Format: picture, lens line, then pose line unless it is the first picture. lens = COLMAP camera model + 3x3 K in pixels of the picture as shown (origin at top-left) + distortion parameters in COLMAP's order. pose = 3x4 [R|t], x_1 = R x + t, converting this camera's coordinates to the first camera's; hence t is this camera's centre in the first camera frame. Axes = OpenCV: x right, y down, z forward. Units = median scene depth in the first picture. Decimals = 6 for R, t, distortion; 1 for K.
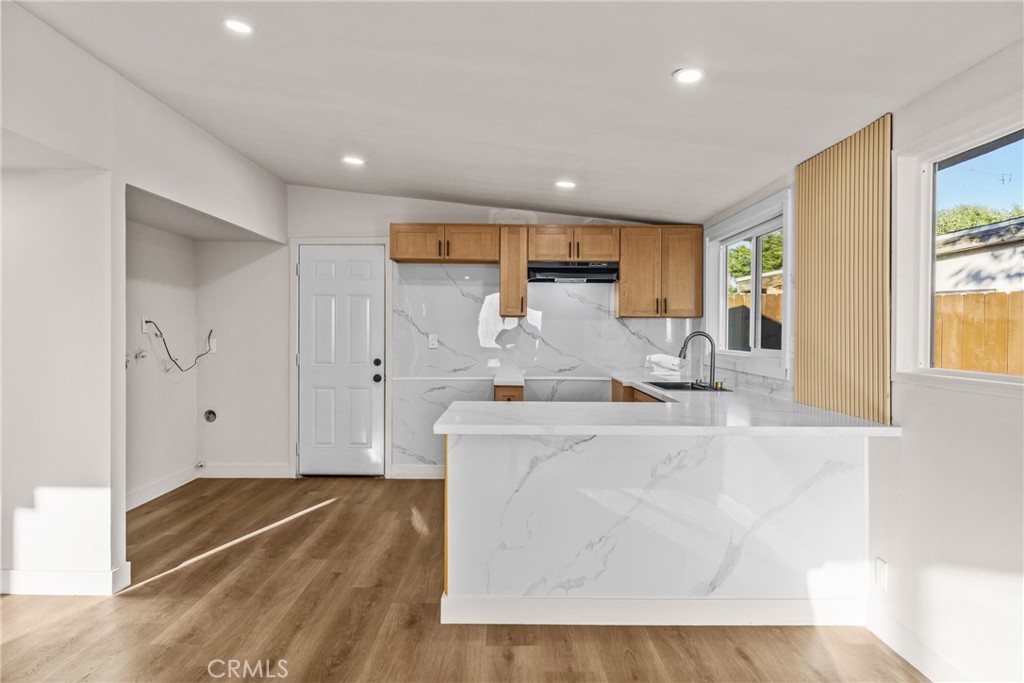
lens RADIAL K [[673.5, 0, 513.3], [0, 673.5, 335.0], [0, 0, 1]] dist [0.009543, -0.001929]
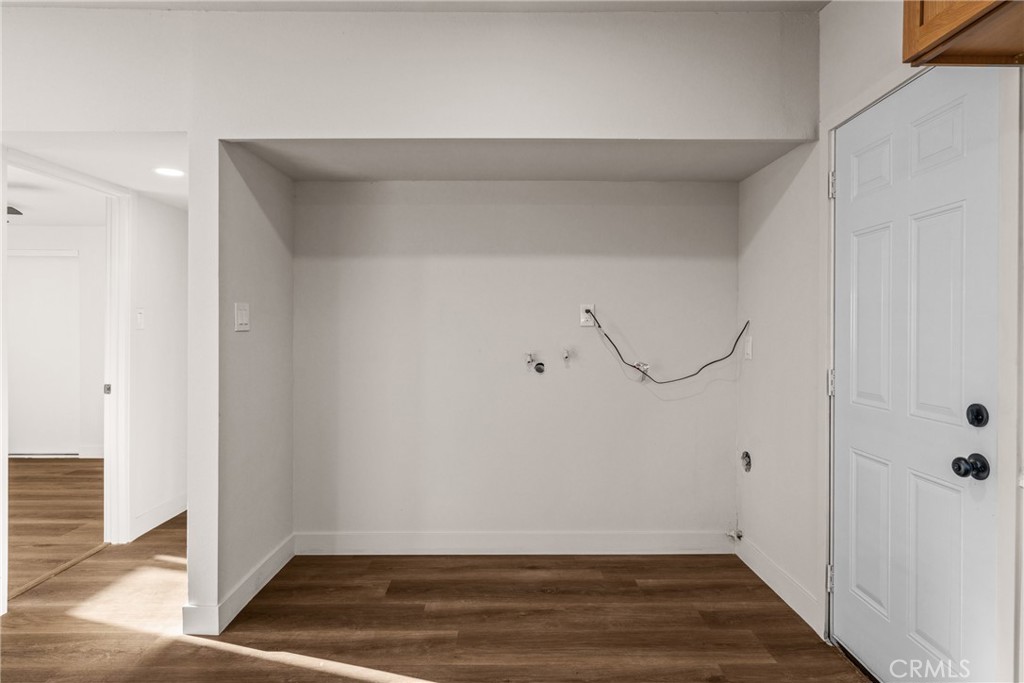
lens RADIAL K [[546.3, 0, 508.2], [0, 546.3, 331.1], [0, 0, 1]] dist [0.000200, 0.001883]
pose [[-0.004385, -0.000124, -0.999990, 0.059771], [-0.003371, 0.999994, -0.000110, 0.003472], [0.999985, 0.003370, -0.004385, 0.956888]]
